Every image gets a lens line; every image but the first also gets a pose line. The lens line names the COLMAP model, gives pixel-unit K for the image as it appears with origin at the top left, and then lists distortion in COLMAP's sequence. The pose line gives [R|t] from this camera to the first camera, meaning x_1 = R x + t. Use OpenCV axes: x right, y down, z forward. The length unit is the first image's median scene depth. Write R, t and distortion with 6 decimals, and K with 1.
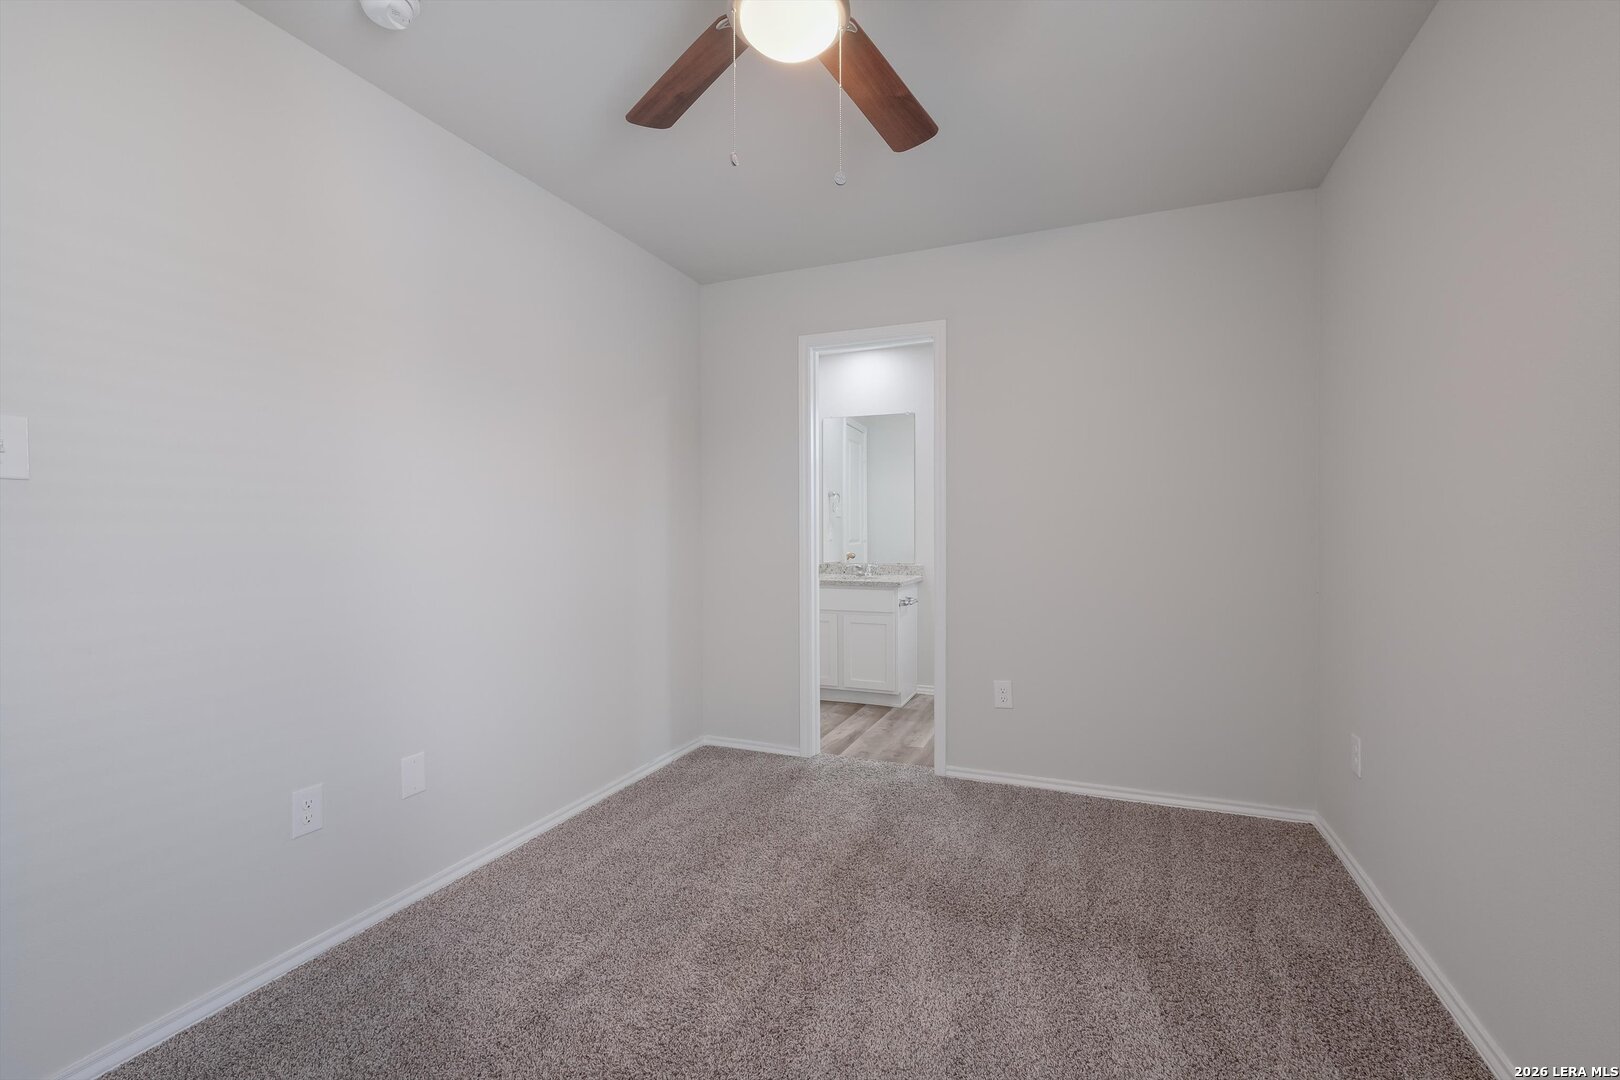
lens RADIAL K [[700.4, 0, 812.3], [0, 700.4, 531.9], [0, 0, 1]] dist [0.000566, -0.000444]
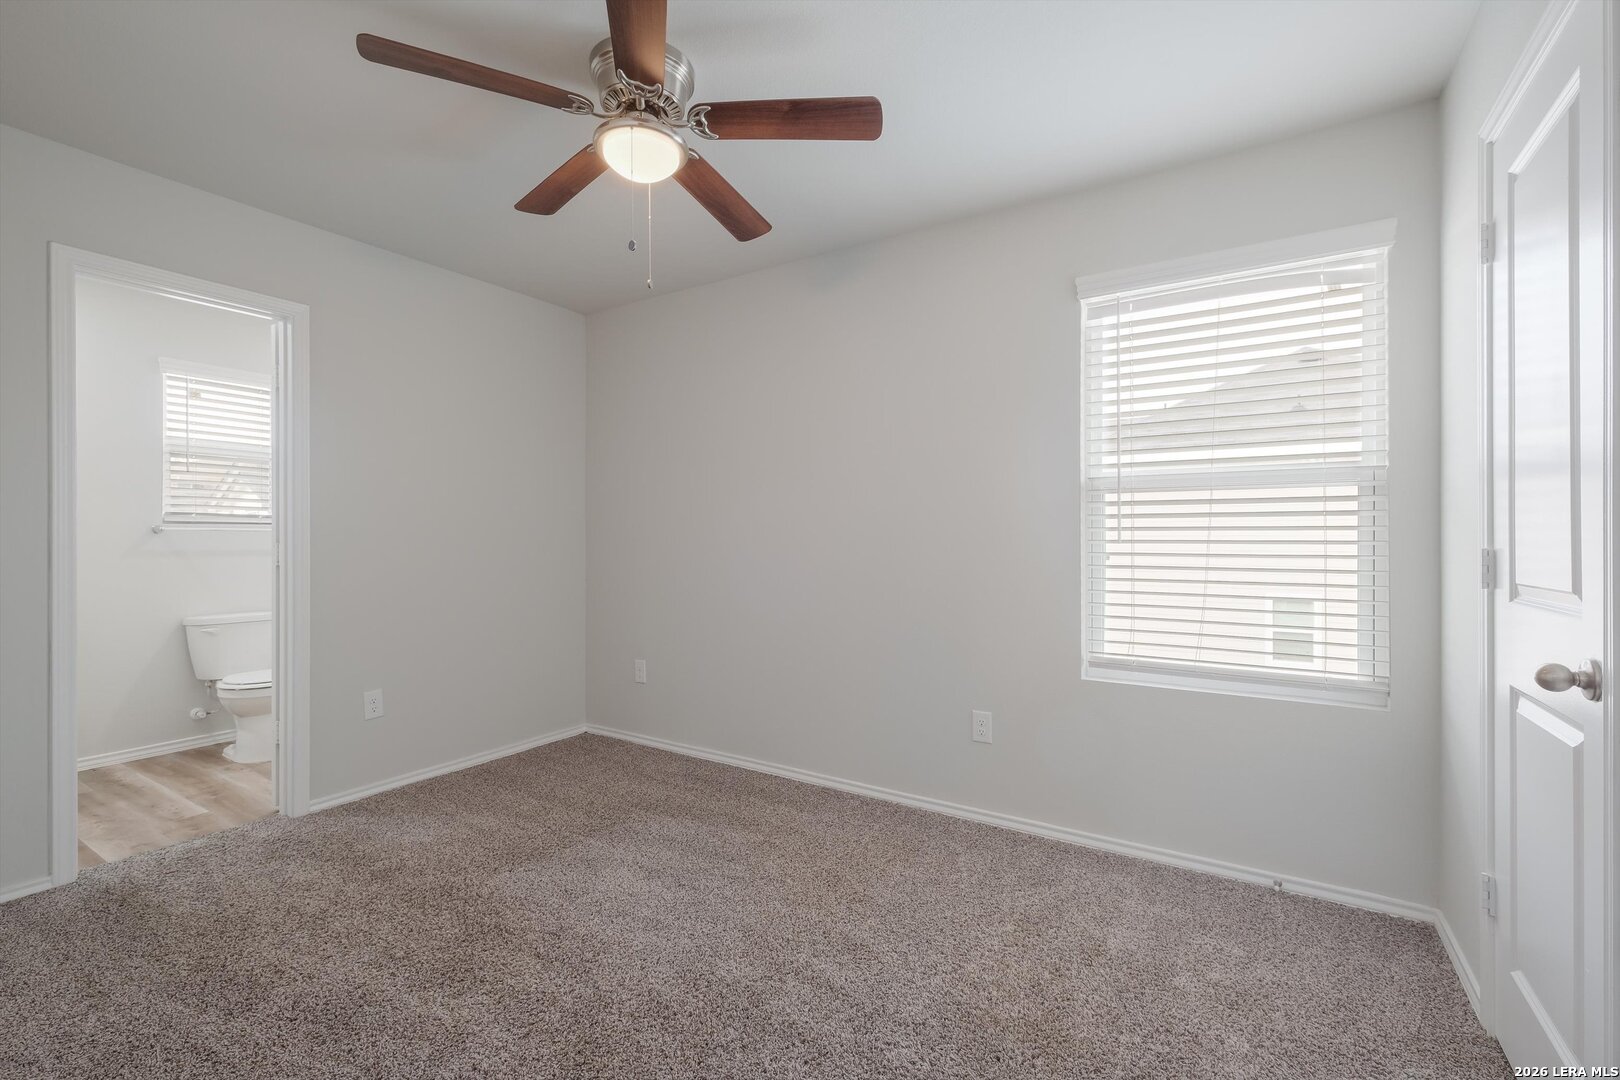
lens RADIAL K [[700.4, 0, 812.3], [0, 700.4, 531.9], [0, 0, 1]] dist [0.000566, -0.000444]
pose [[0.182372, 0.006434, 0.983208, -0.620659], [0.004056, 0.999965, -0.007296, -0.003189], [-0.983221, 0.005319, 0.182340, 0.214880]]
